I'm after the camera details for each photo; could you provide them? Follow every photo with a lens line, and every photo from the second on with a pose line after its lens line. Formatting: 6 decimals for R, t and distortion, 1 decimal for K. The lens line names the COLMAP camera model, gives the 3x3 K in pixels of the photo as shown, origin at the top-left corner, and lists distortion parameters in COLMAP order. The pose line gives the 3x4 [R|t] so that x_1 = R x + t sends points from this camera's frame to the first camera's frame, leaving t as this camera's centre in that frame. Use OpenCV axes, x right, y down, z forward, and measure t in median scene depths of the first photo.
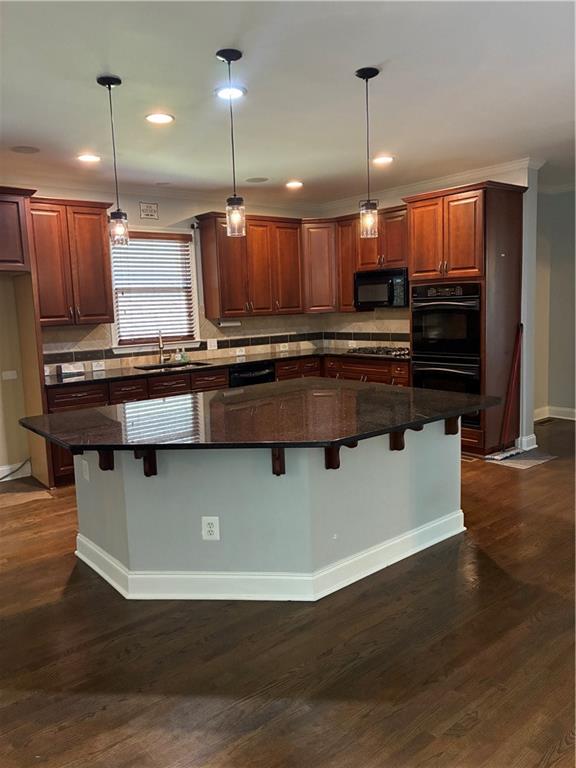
lens RADIAL K [[583.5, 0, 291.8], [0, 583.5, 378.0], [0, 0, 1]] dist [0.044762, -0.057444]
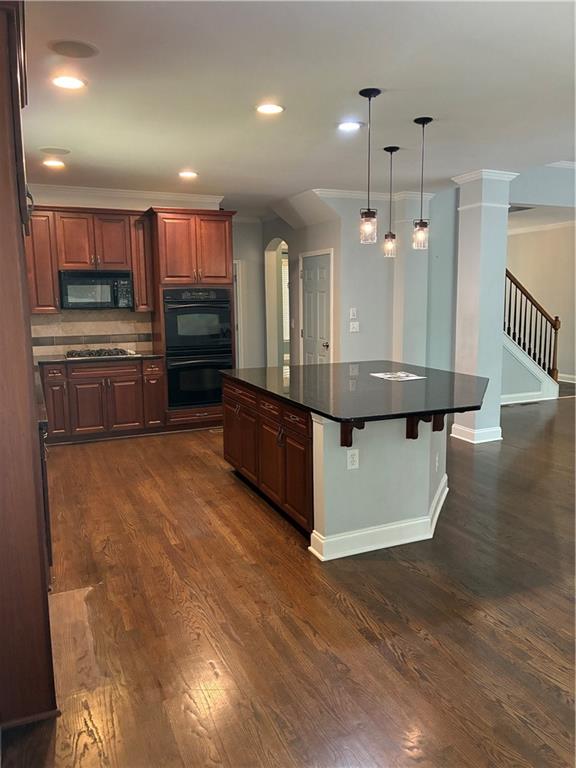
lens RADIAL K [[578.6, 0, 284.7], [0, 578.6, 377.5], [0, 0, 1]] dist [0.049690, -0.066389]
pose [[0.279923, -0.103254, 0.954454, -0.713350], [0.122757, 0.989888, 0.071085, -0.039274], [-0.952142, 0.097268, 0.289767, 0.445422]]
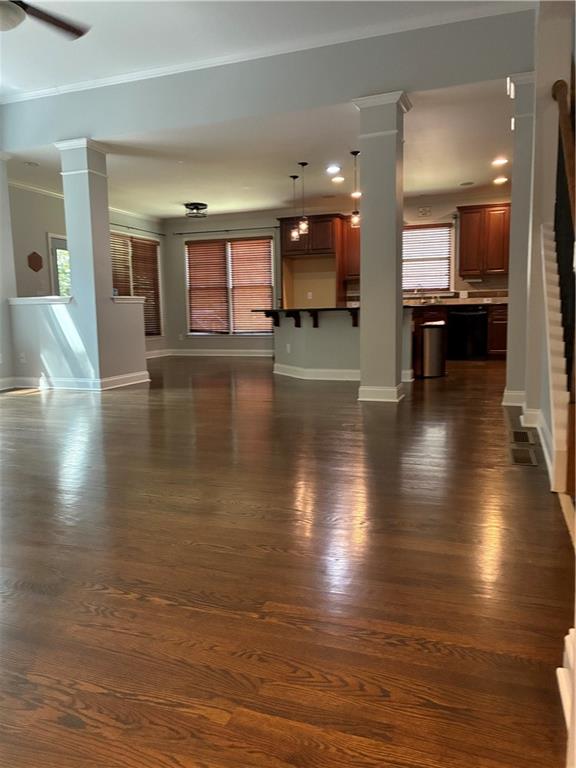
lens RADIAL K [[589.7, 0, 278.0], [0, 589.7, 375.0], [0, 0, 1]] dist [0.036936, -0.003096]
pose [[0.488282, 0.120720, -0.864296, 0.998642], [-0.109895, 0.991008, 0.076333, 0.084940], [0.865739, 0.057710, 0.497157, -0.154921]]
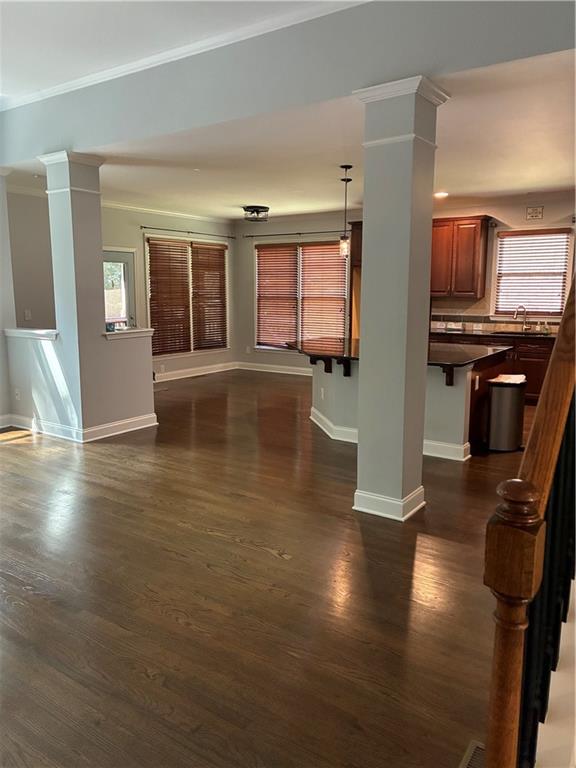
lens RADIAL K [[589.7, 0, 278.0], [0, 589.7, 375.0], [0, 0, 1]] dist [0.036936, -0.003096]
pose [[0.261668, 0.177005, -0.948788, 0.868156], [-0.134839, 0.980103, 0.145660, -0.046851], [0.955693, 0.089819, 0.280328, 0.115282]]
